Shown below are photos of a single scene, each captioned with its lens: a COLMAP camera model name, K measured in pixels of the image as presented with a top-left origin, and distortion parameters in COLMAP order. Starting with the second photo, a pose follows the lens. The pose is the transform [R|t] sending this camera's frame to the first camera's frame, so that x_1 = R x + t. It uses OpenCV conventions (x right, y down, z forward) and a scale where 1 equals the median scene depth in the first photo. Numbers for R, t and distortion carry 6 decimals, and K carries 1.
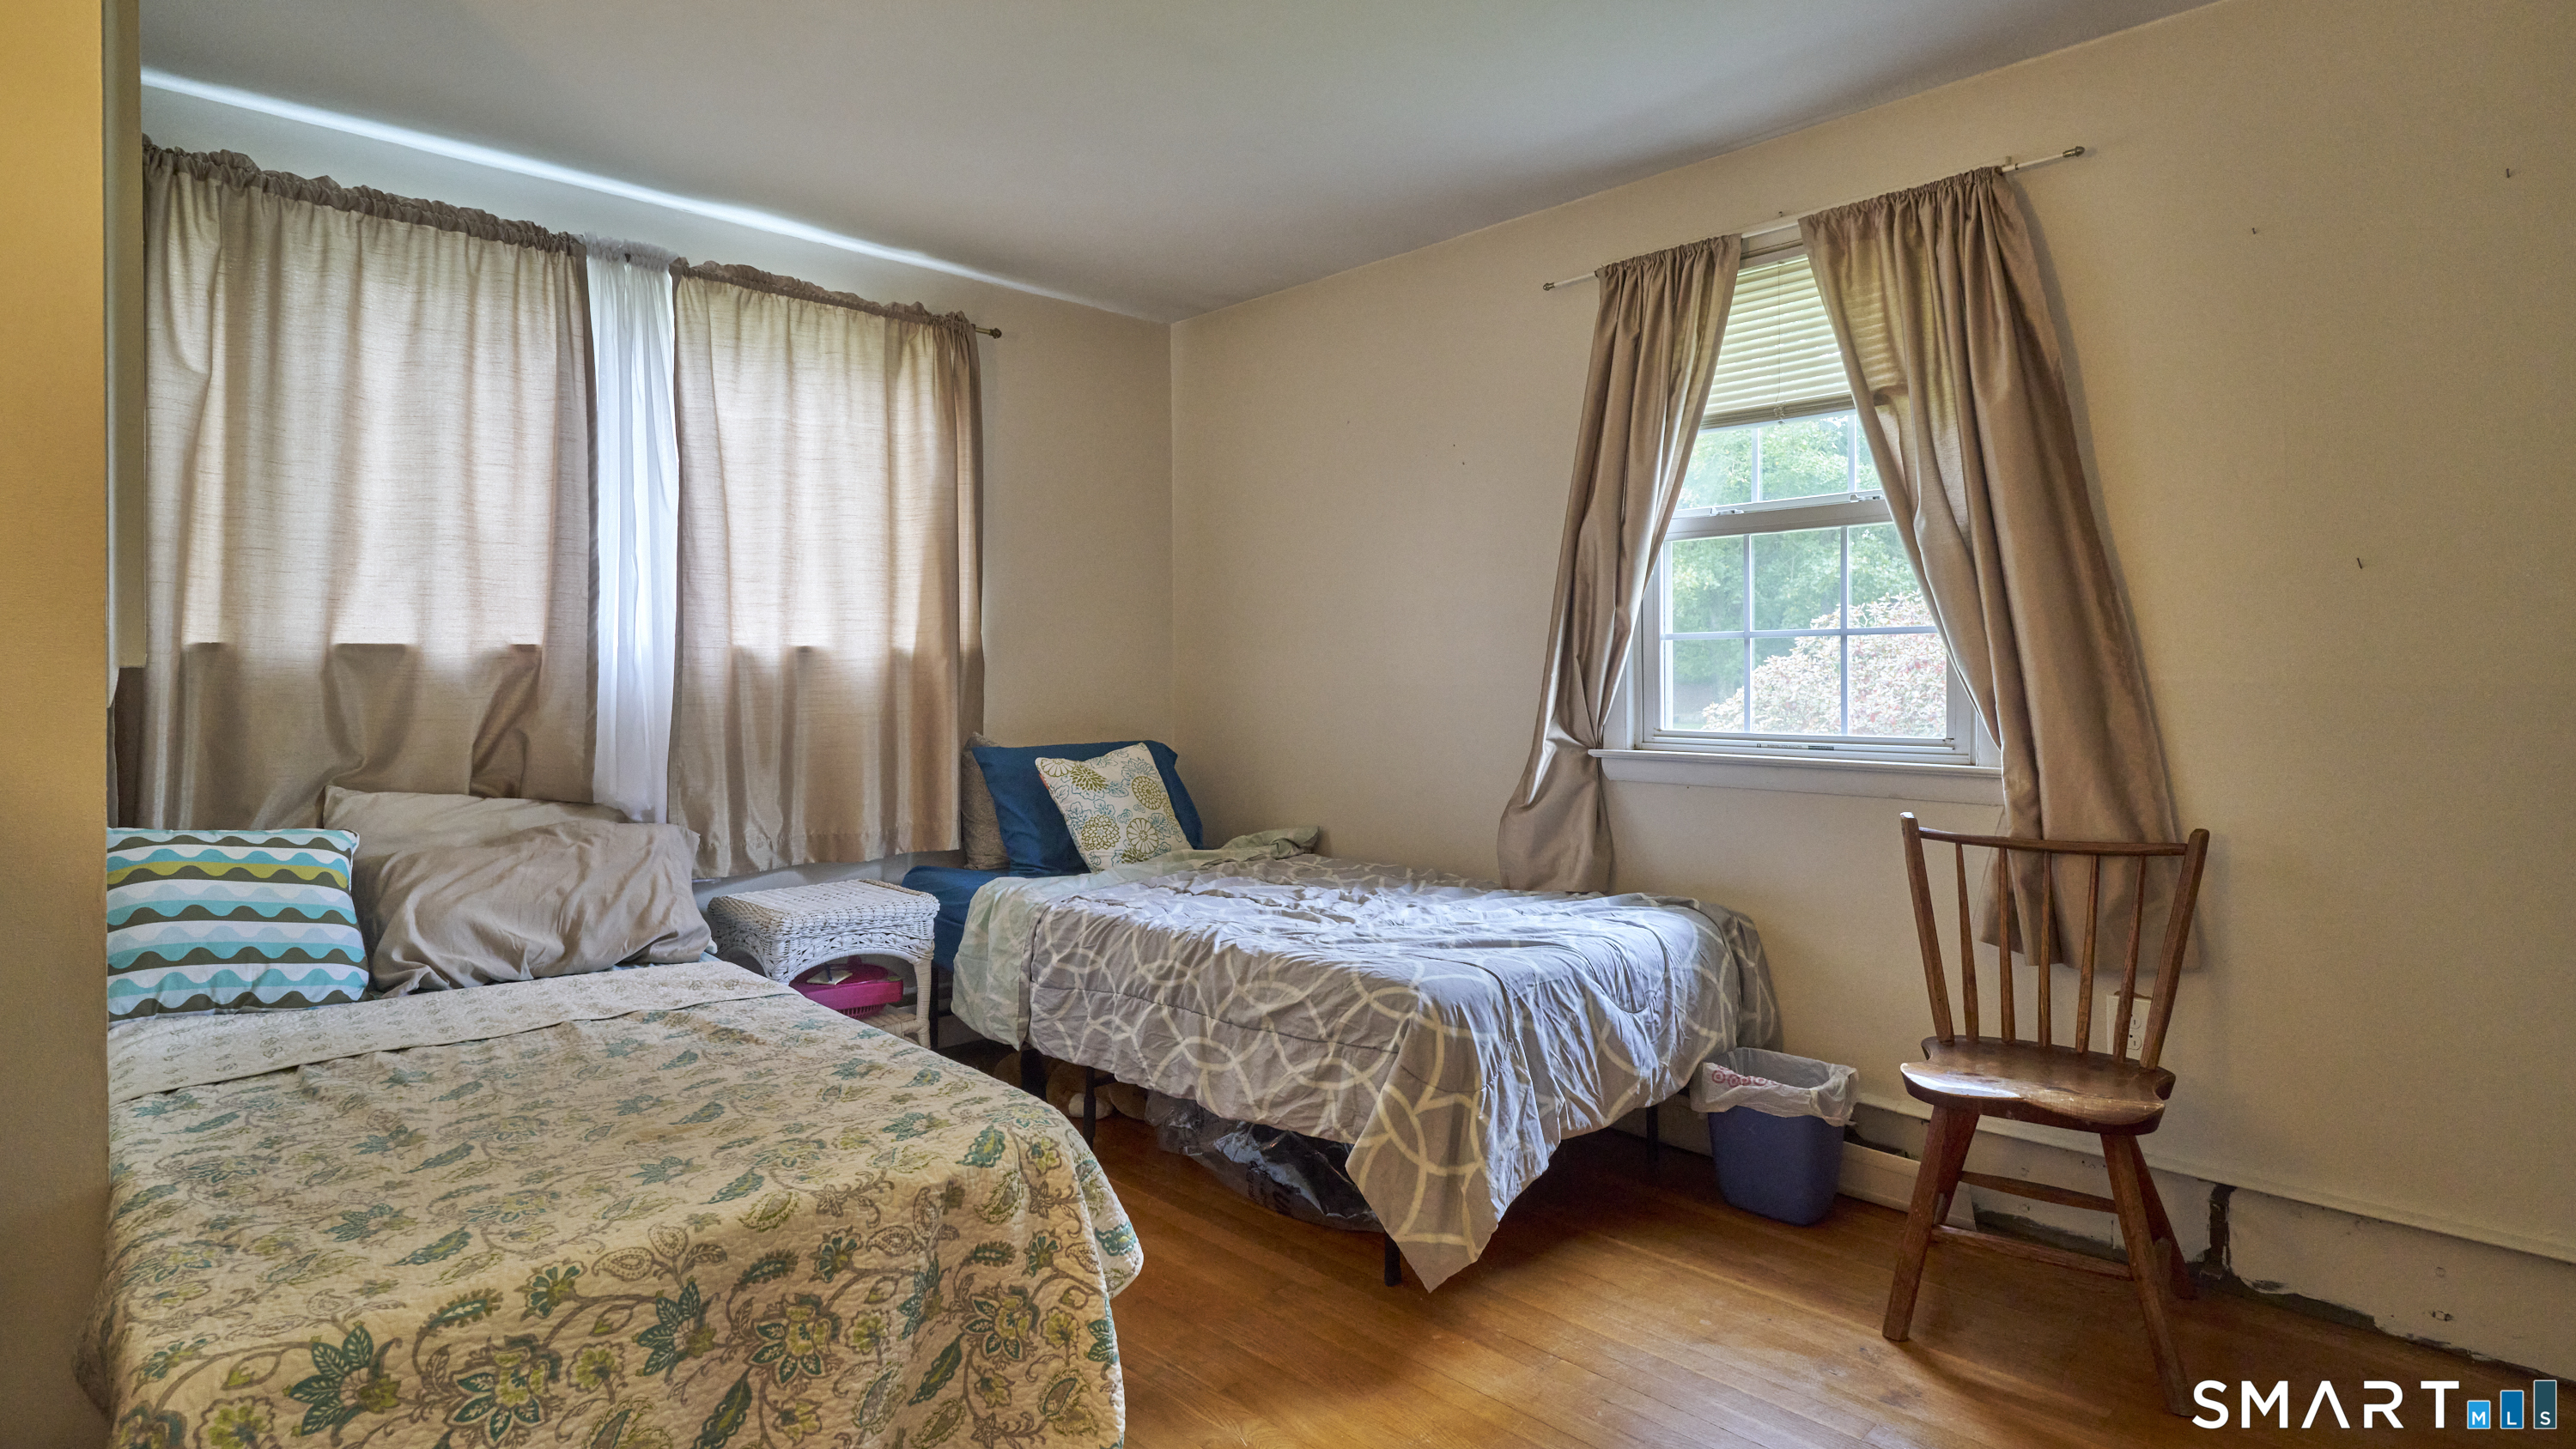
lens RADIAL K [[1339.3, 0, 1282.2], [0, 1339.3, 673.2], [0, 0, 1]] dist [-0.002064, -0.000765]
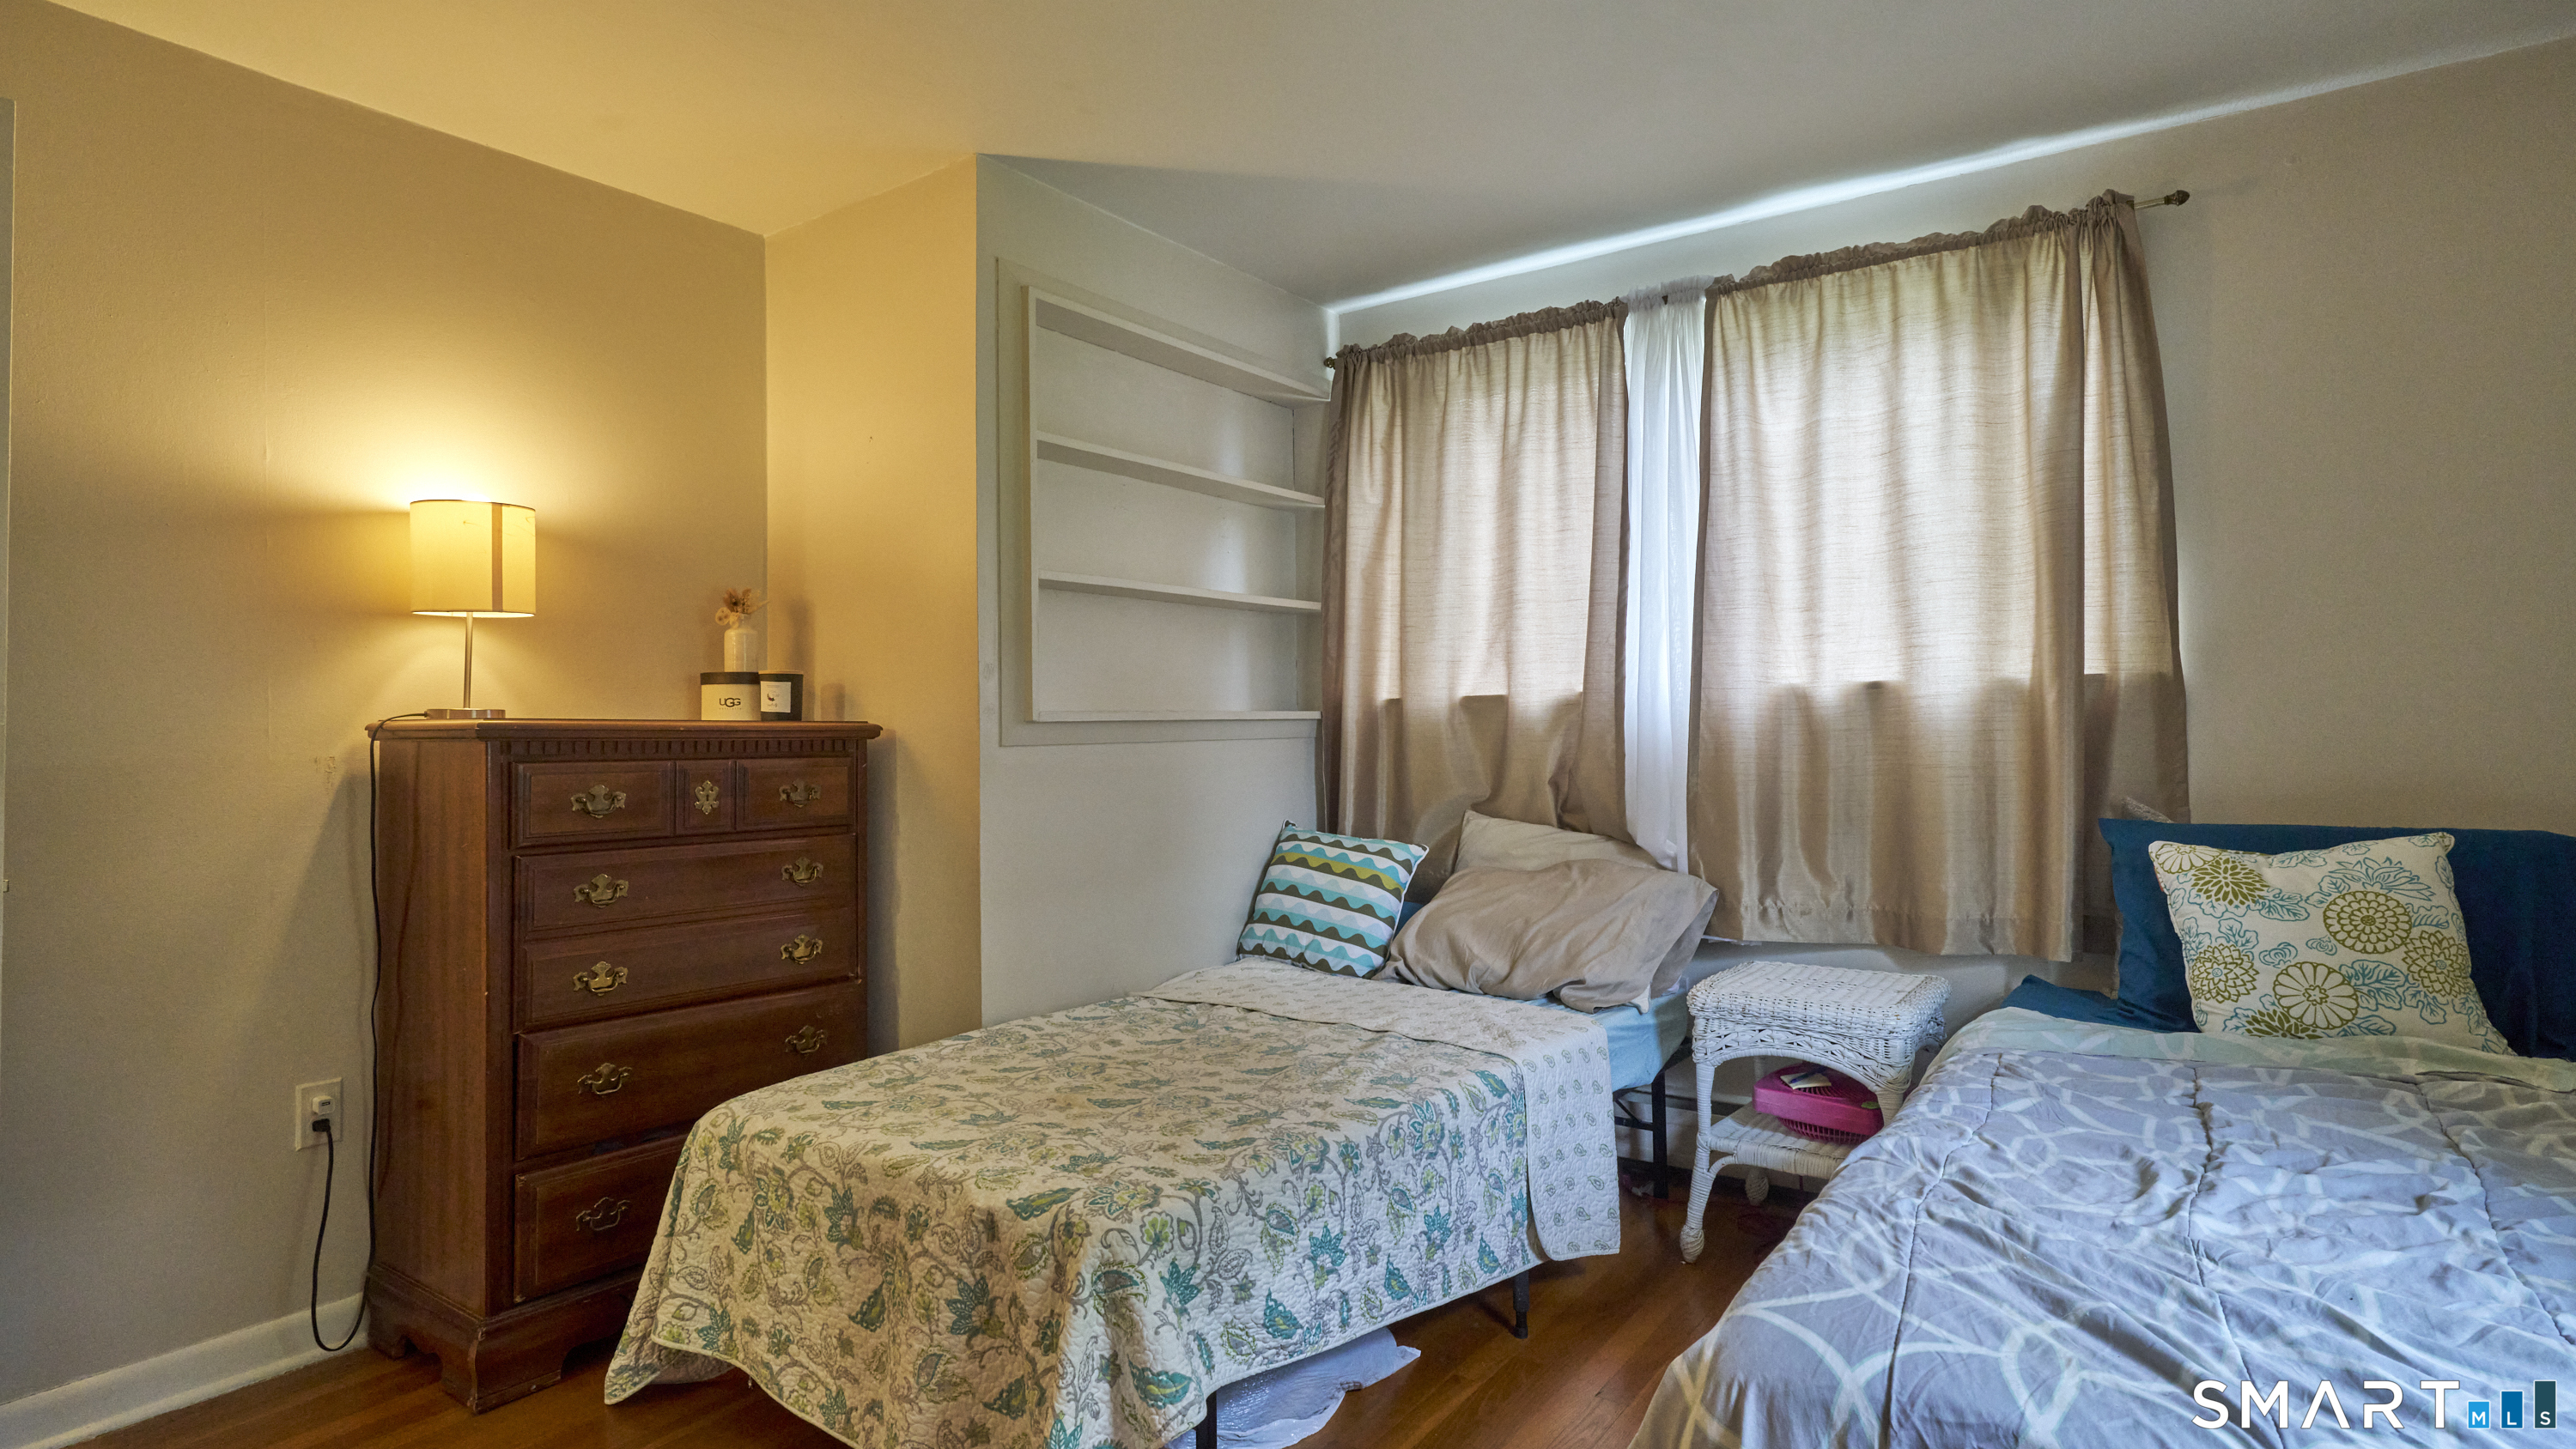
lens RADIAL K [[1319.9, 0, 1288.1], [0, 1319.9, 712.0], [0, 0, 1]] dist [-0.001090, 0.000230]
pose [[0.187308, -0.011785, -0.982231, 0.506419], [0.012585, 0.999875, -0.009597, 0.002170], [0.982221, -0.010564, 0.187433, 0.651638]]
